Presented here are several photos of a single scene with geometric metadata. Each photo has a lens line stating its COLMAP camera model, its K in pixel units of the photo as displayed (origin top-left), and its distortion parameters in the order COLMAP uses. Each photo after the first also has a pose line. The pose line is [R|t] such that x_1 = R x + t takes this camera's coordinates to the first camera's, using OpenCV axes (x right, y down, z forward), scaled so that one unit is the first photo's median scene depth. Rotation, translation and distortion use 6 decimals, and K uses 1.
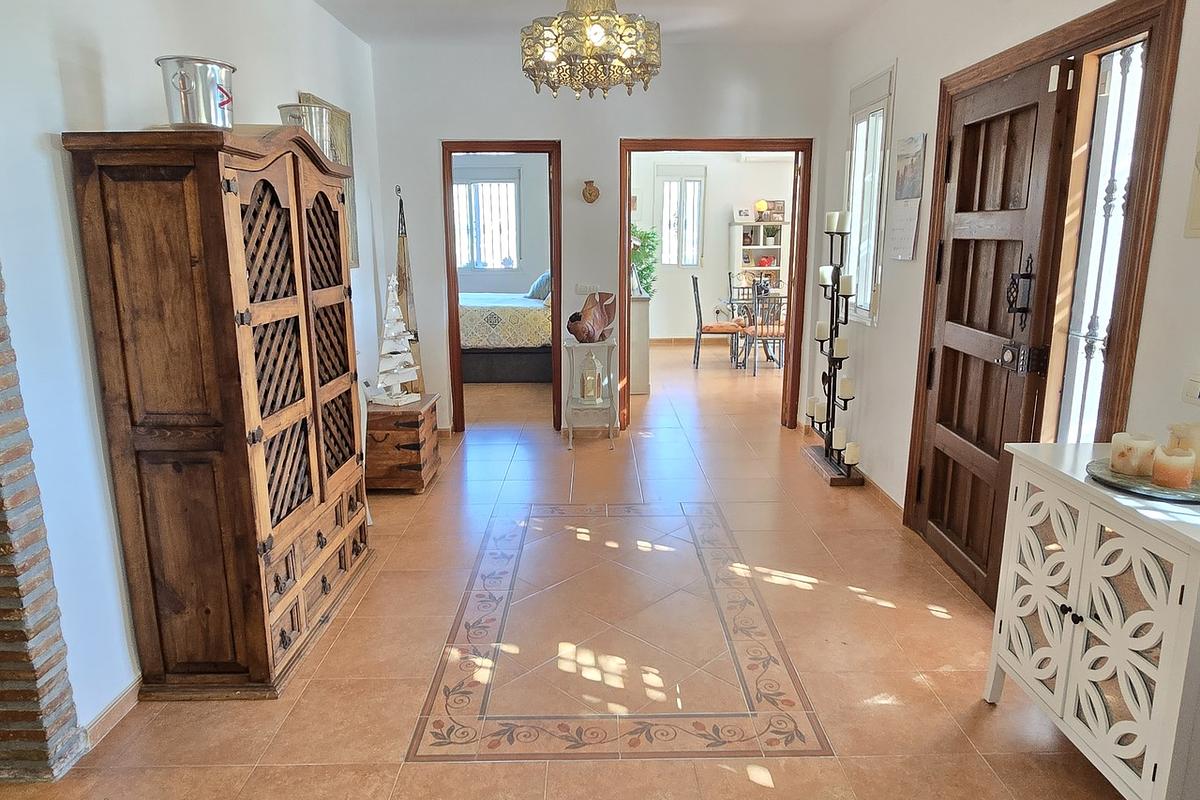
lens RADIAL K [[733.2, 0, 602.4], [0, 733.2, 392.3], [0, 0, 1]] dist [0.001392, -0.000009]
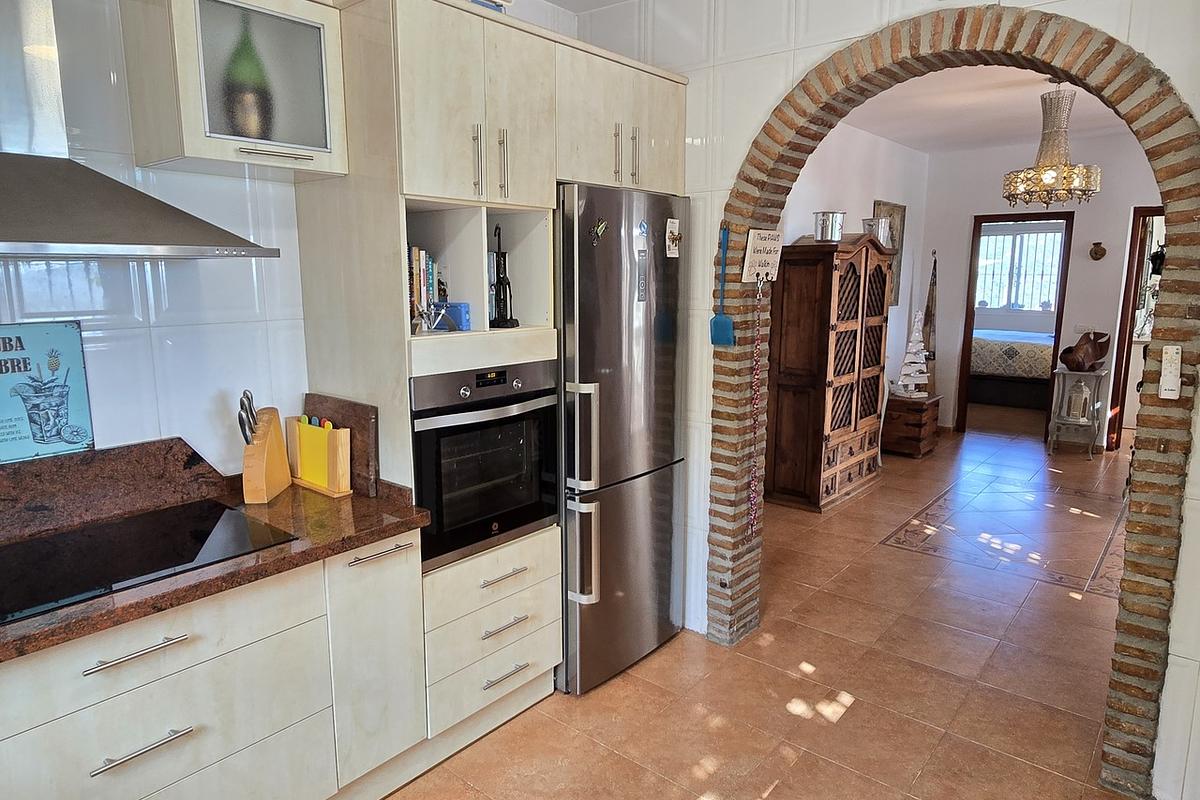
lens RADIAL K [[733.2, 0, 602.4], [0, 733.2, 392.3], [0, 0, 1]] dist [0.001392, -0.000009]
pose [[0.755694, 0.109611, -0.645687, 0.324083], [-0.140902, 0.990018, 0.003157, 0.139334], [0.639588, 0.088593, 0.763596, -0.839948]]
